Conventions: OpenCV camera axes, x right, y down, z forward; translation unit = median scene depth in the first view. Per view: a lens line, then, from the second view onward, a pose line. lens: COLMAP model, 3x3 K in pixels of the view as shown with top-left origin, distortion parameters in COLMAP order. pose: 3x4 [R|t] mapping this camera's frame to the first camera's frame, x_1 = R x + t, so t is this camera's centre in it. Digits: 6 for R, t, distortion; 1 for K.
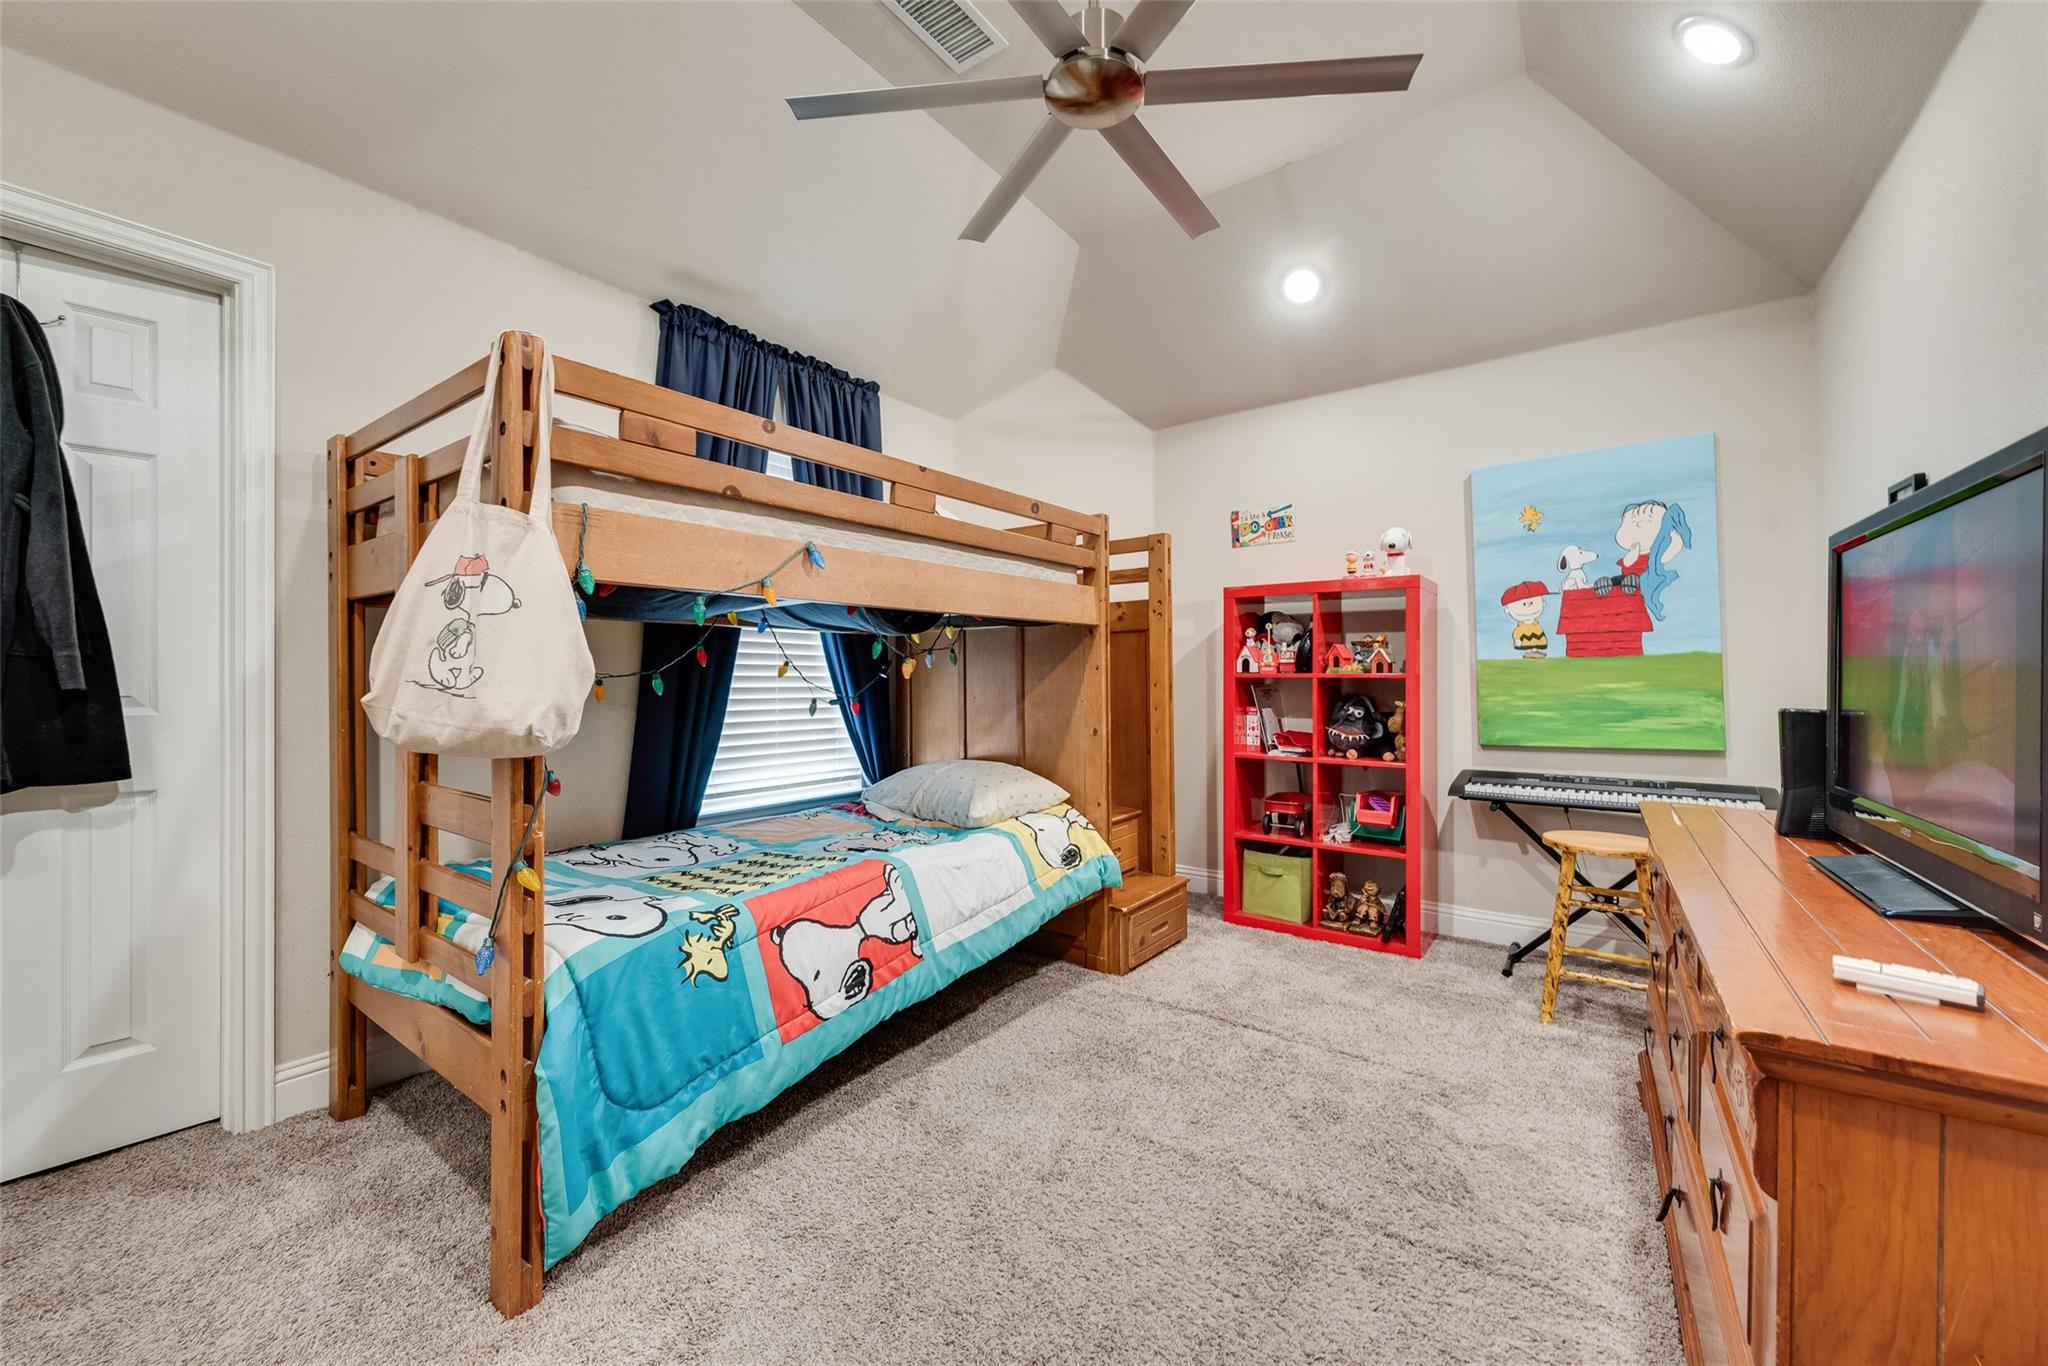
lens RADIAL K [[811.8, 0, 1016.3], [0, 811.8, 682.6], [0, 0, 1]] dist [0.012111, -0.000240]
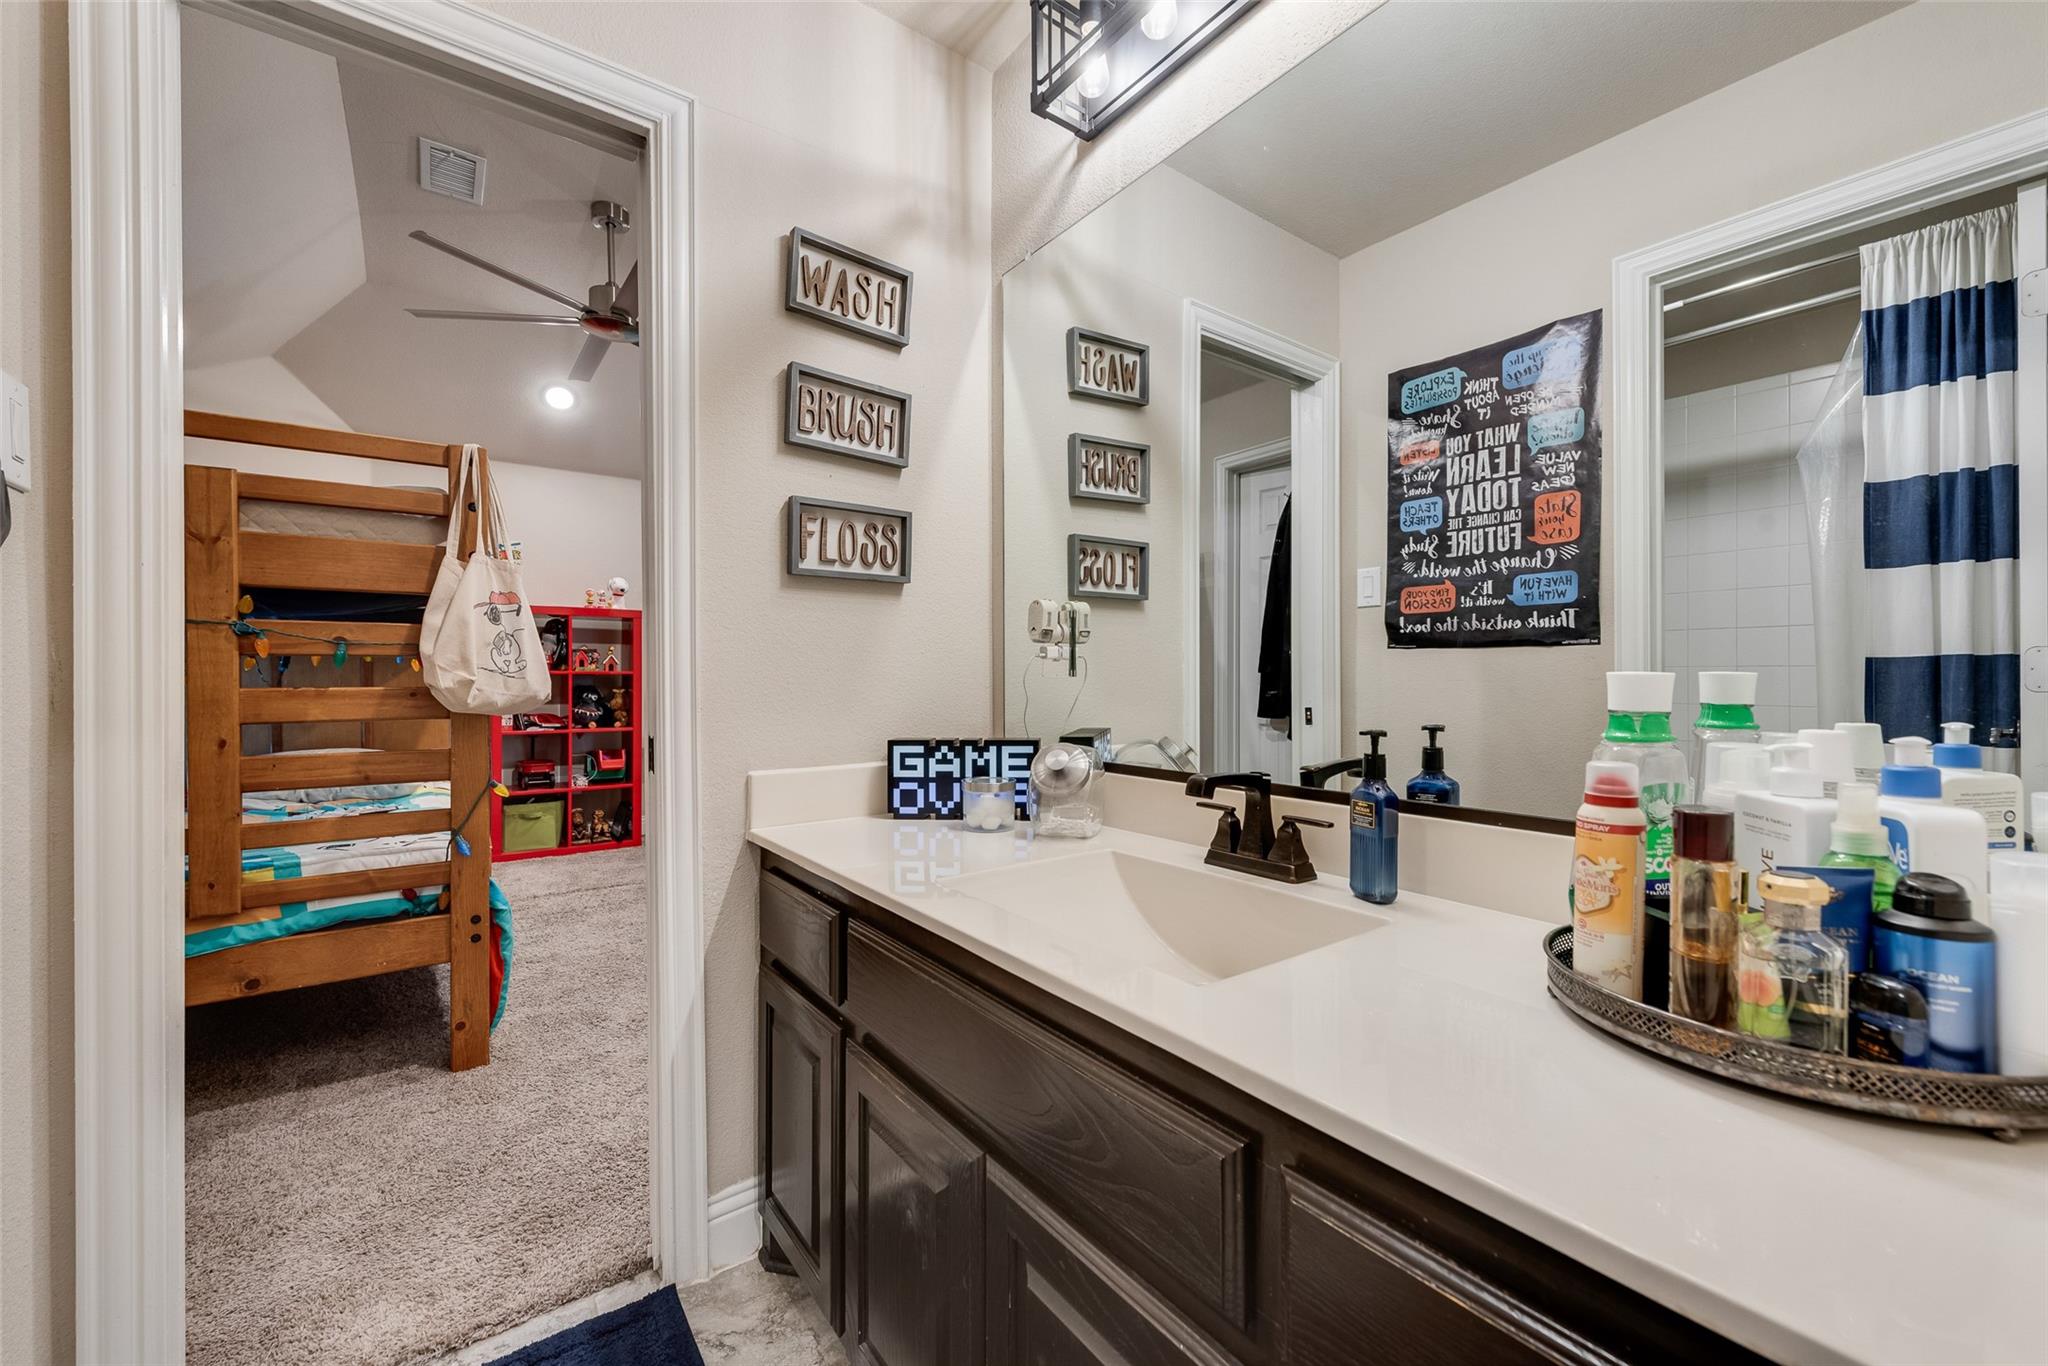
lens RADIAL K [[811.8, 0, 1016.3], [0, 811.8, 682.6], [0, 0, 1]] dist [0.012111, -0.000240]
pose [[0.303624, -0.004051, 0.952783, -0.774884], [0.006765, 0.999975, 0.002095, 0.012270], [-0.952768, 0.005810, 0.303644, -0.196357]]
